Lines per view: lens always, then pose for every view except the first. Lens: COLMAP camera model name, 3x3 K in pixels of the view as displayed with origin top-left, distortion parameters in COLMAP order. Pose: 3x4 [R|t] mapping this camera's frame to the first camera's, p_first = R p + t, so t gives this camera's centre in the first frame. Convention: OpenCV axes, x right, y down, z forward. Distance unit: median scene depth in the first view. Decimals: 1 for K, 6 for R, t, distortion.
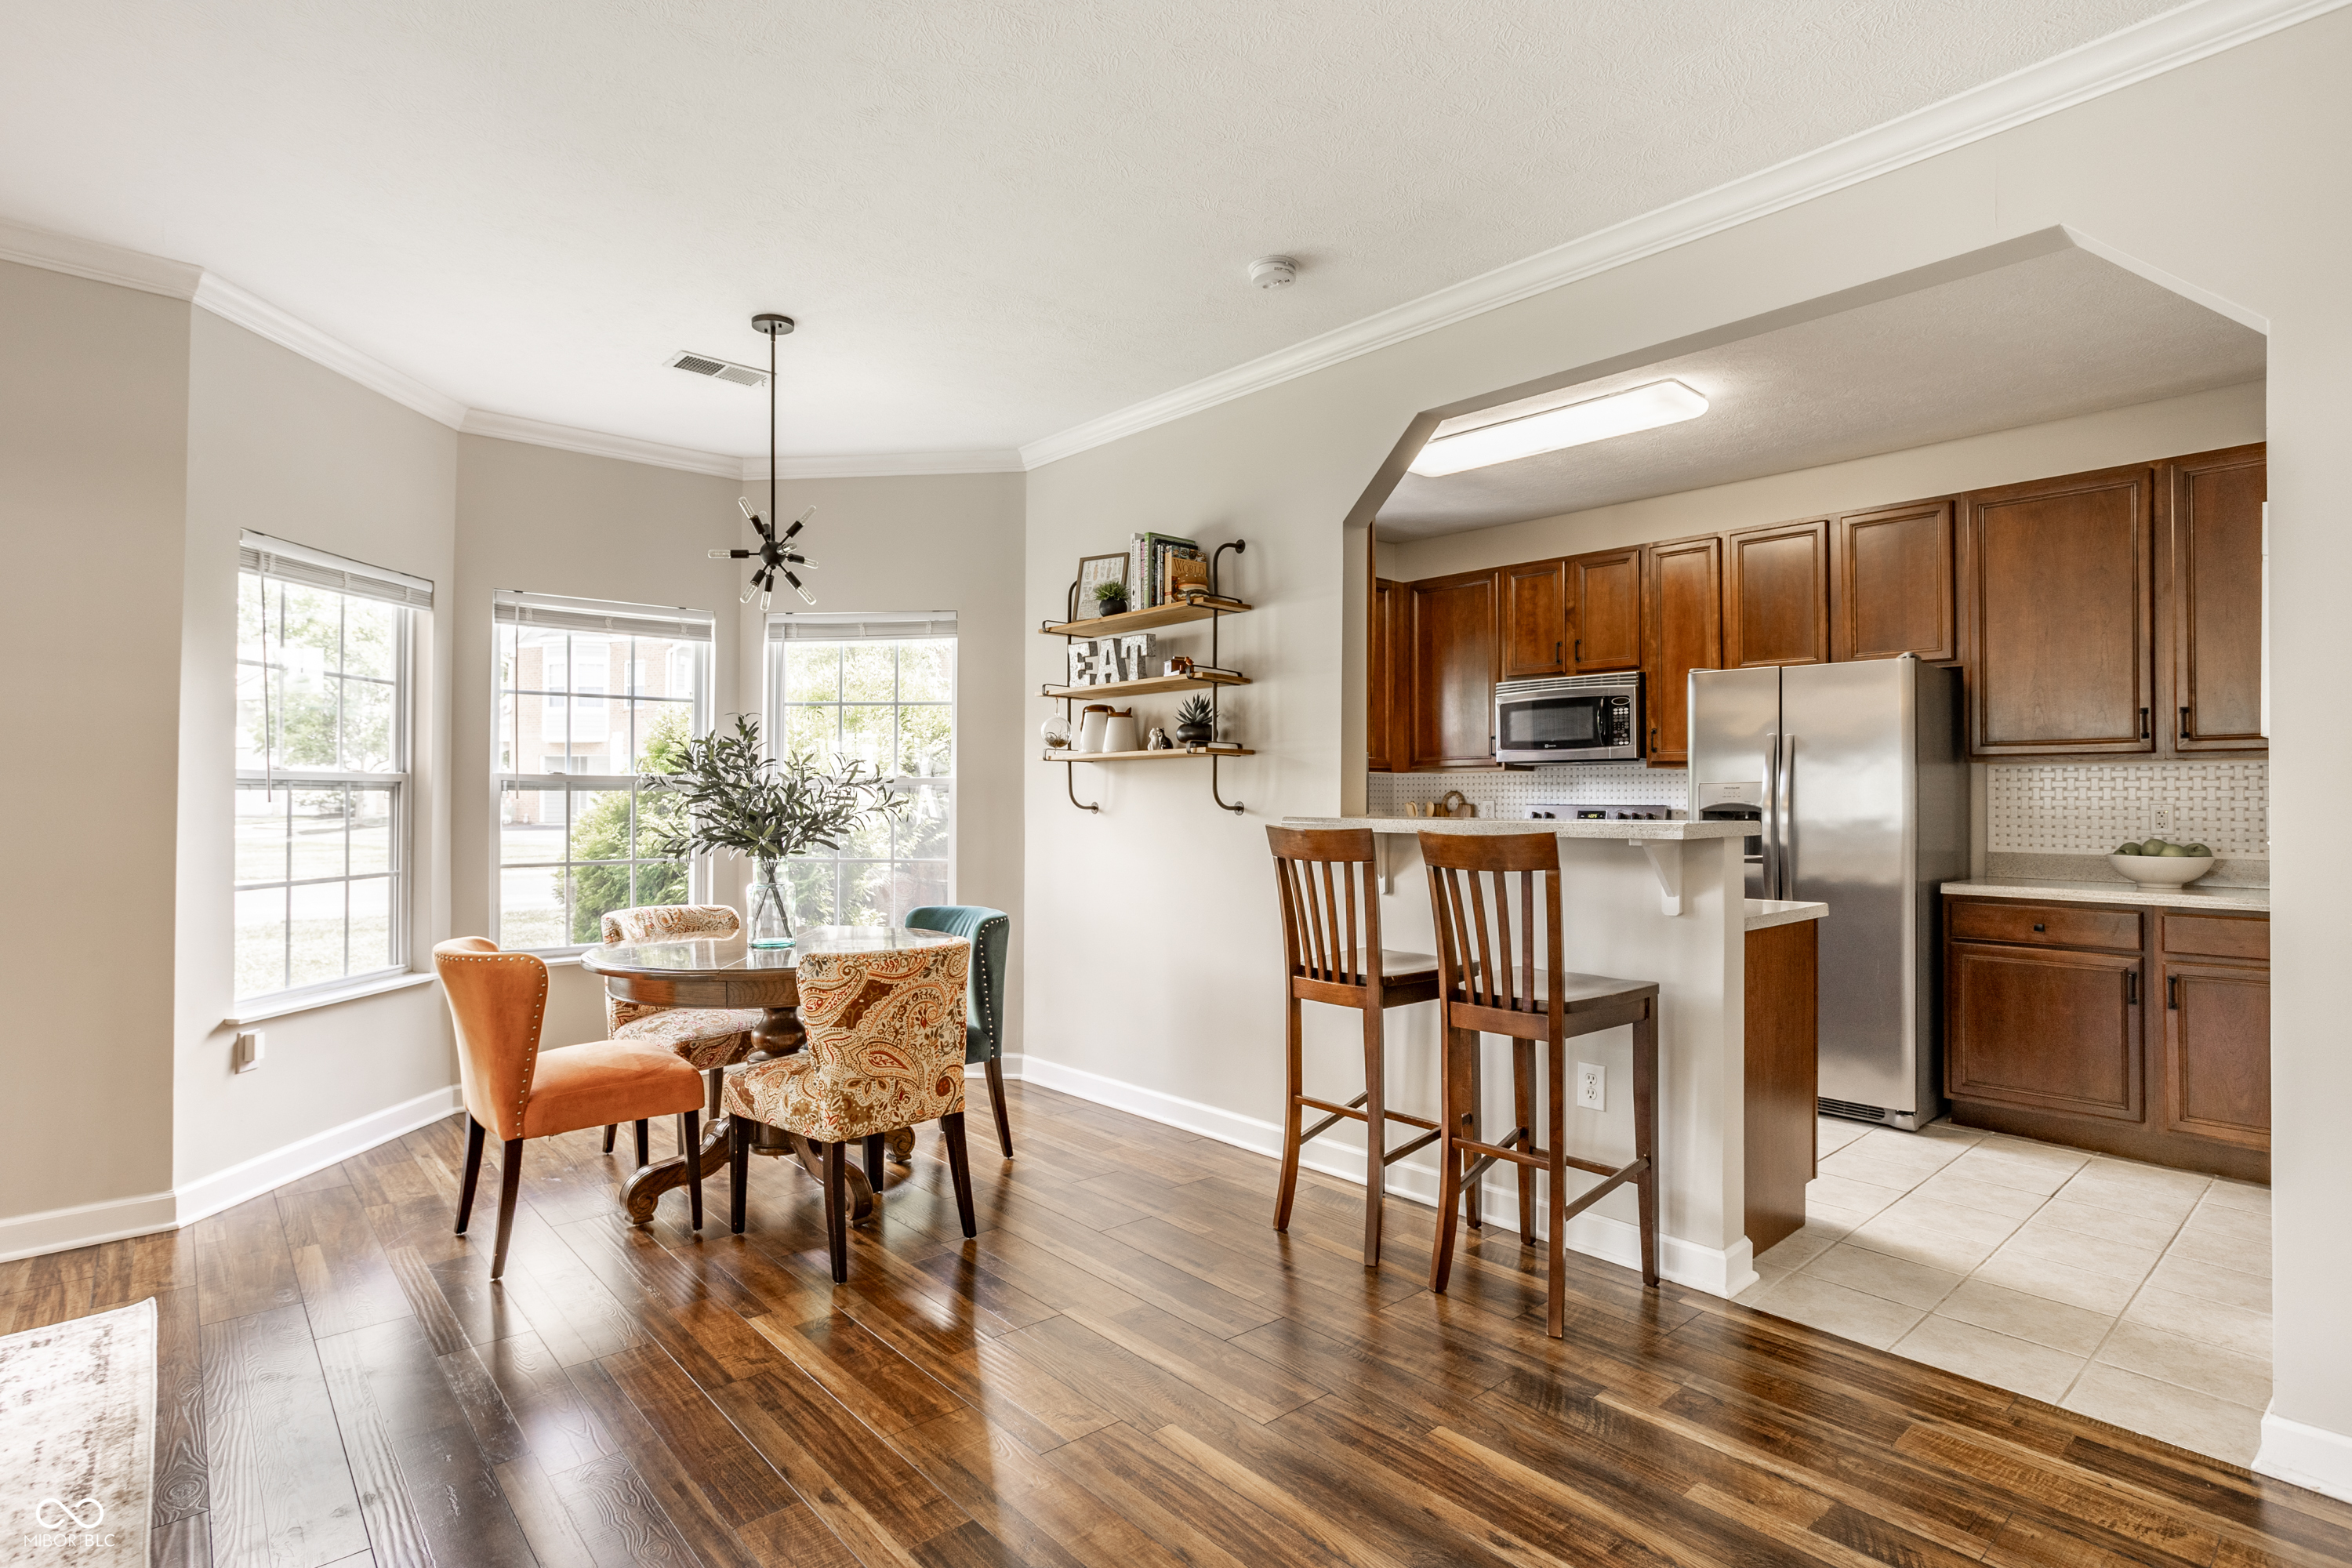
lens RADIAL K [[1212.5, 0, 1176.0], [0, 1212.5, 784.0], [0, 0, 1]] dist [-0.000011, 0.000133]
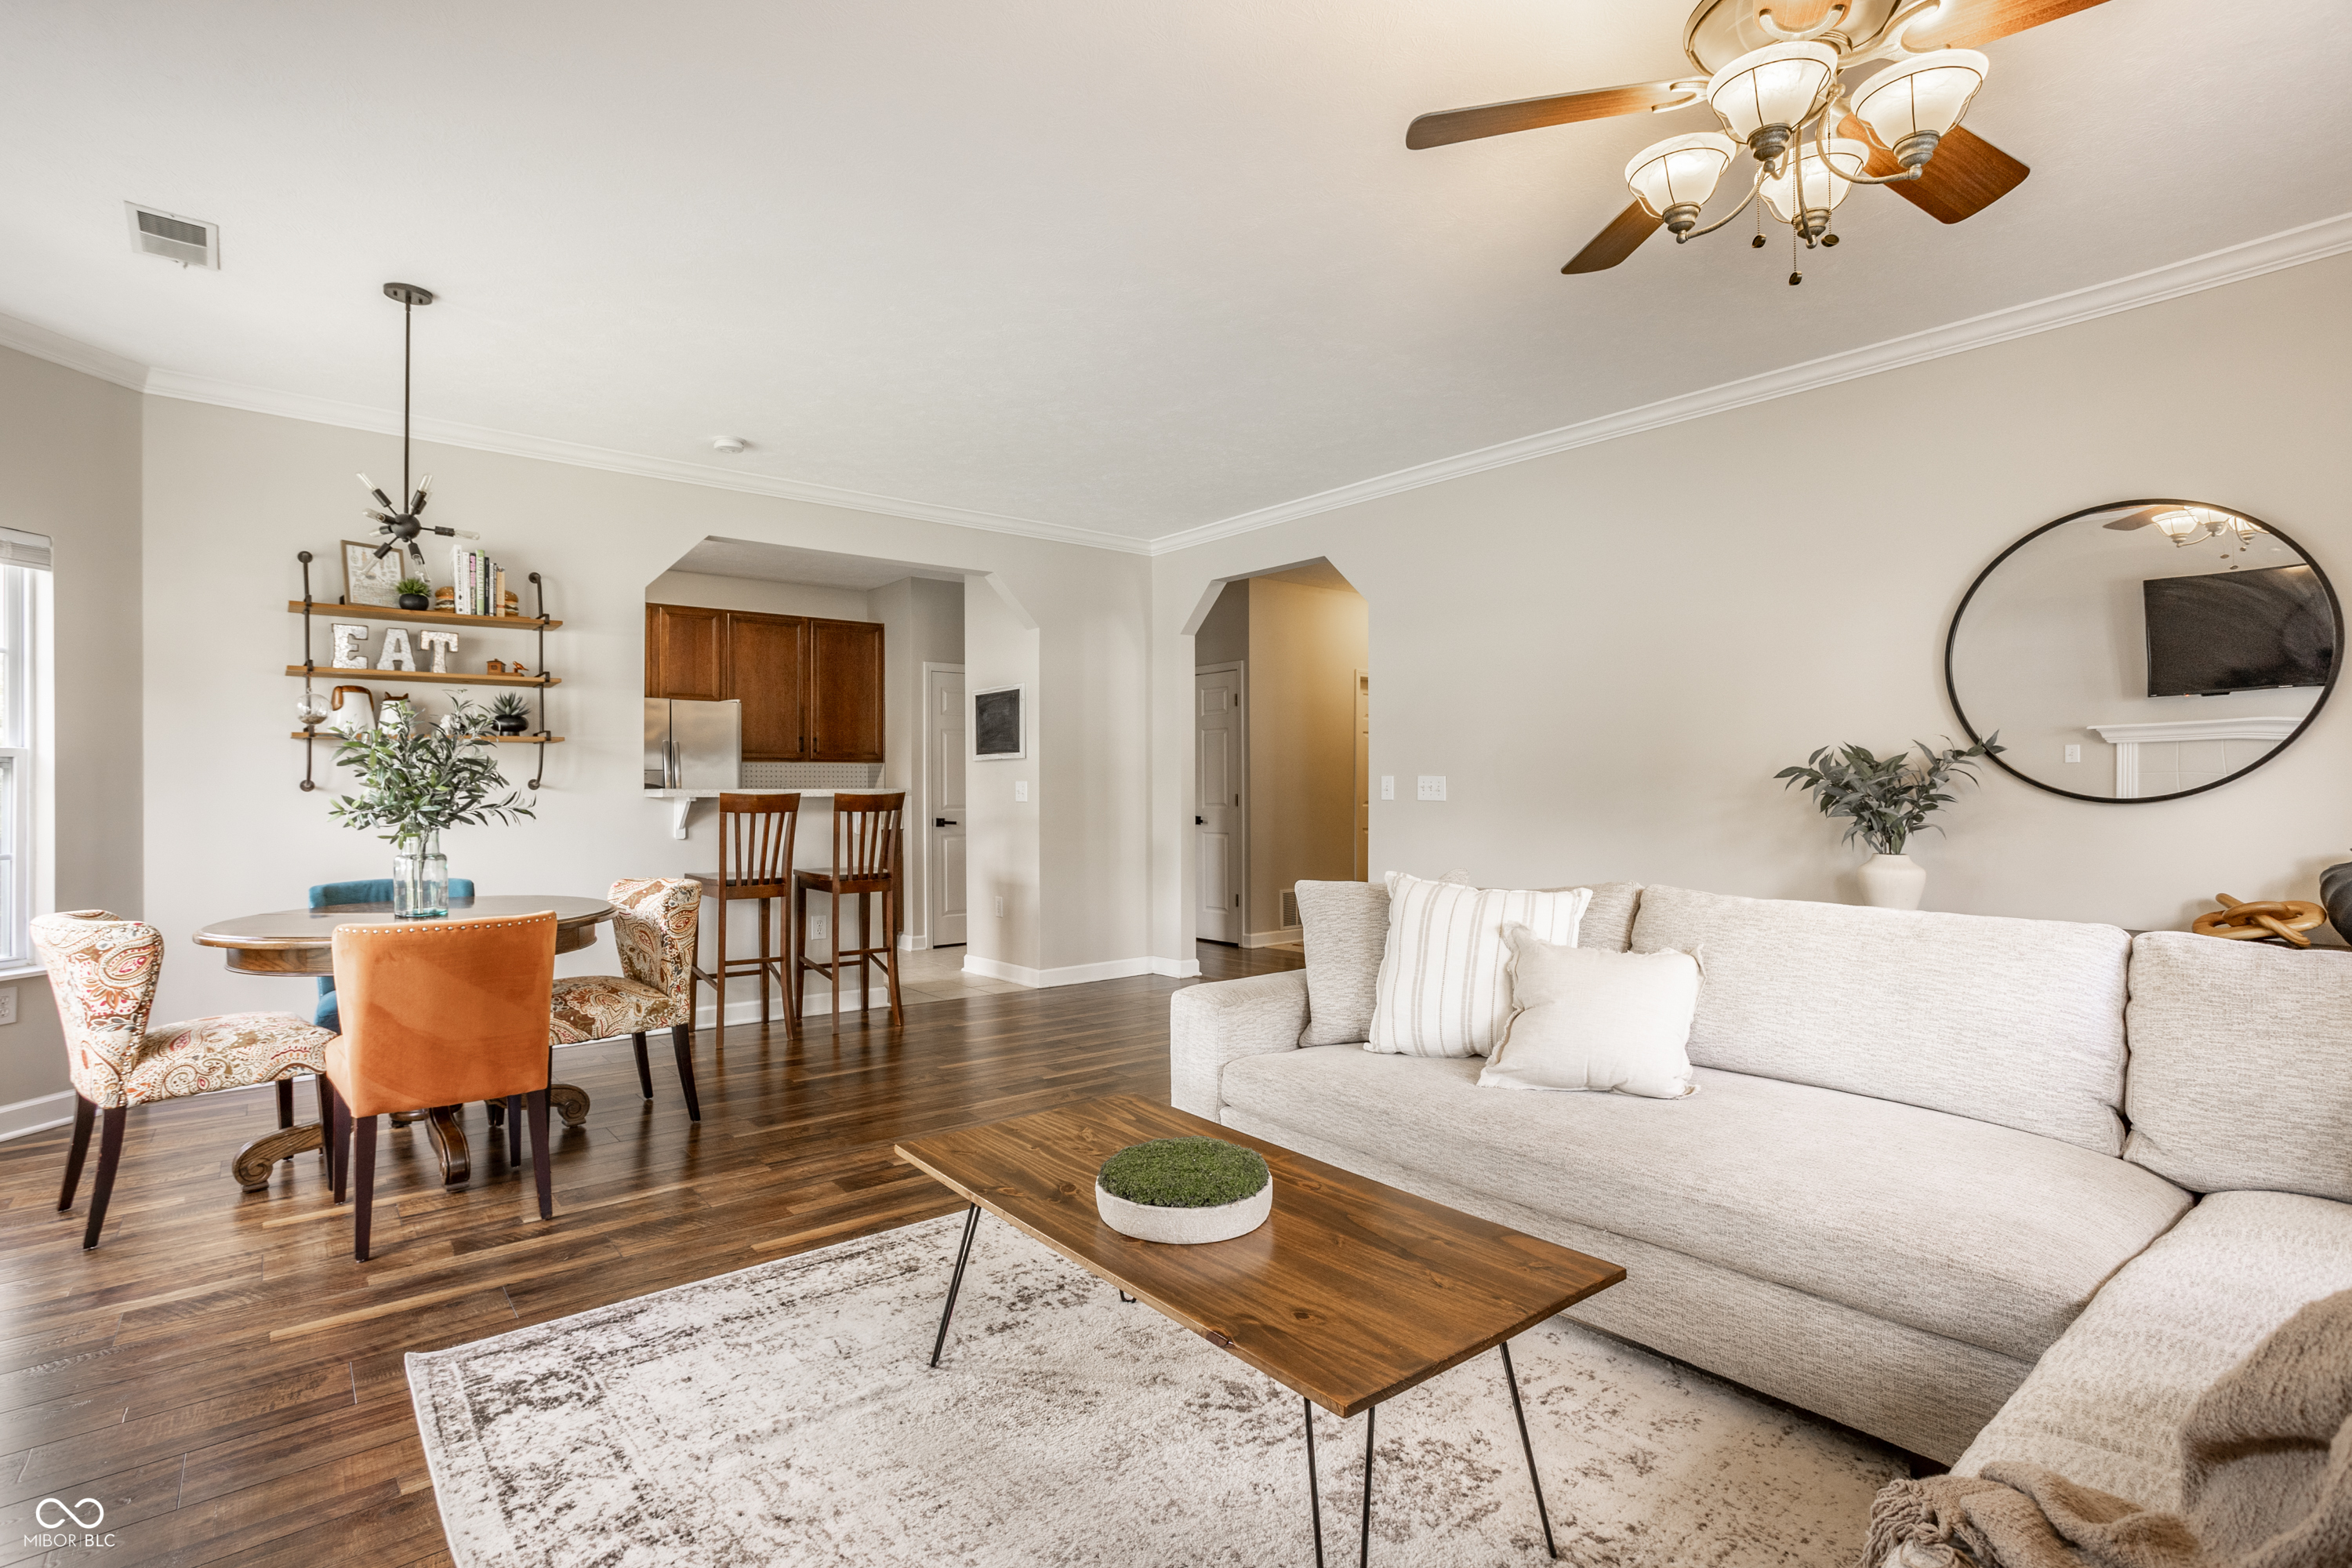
lens RADIAL K [[1180.5, 0, 1176.0], [0, 1180.5, 784.0], [0, 0, 1]] dist [-0.024002, 0.049814]
pose [[-0.012267, 0.002001, 0.999923, -1.193419], [-0.002657, 0.999994, -0.002034, 0.020070], [-0.999921, -0.002682, -0.012262, 0.344833]]
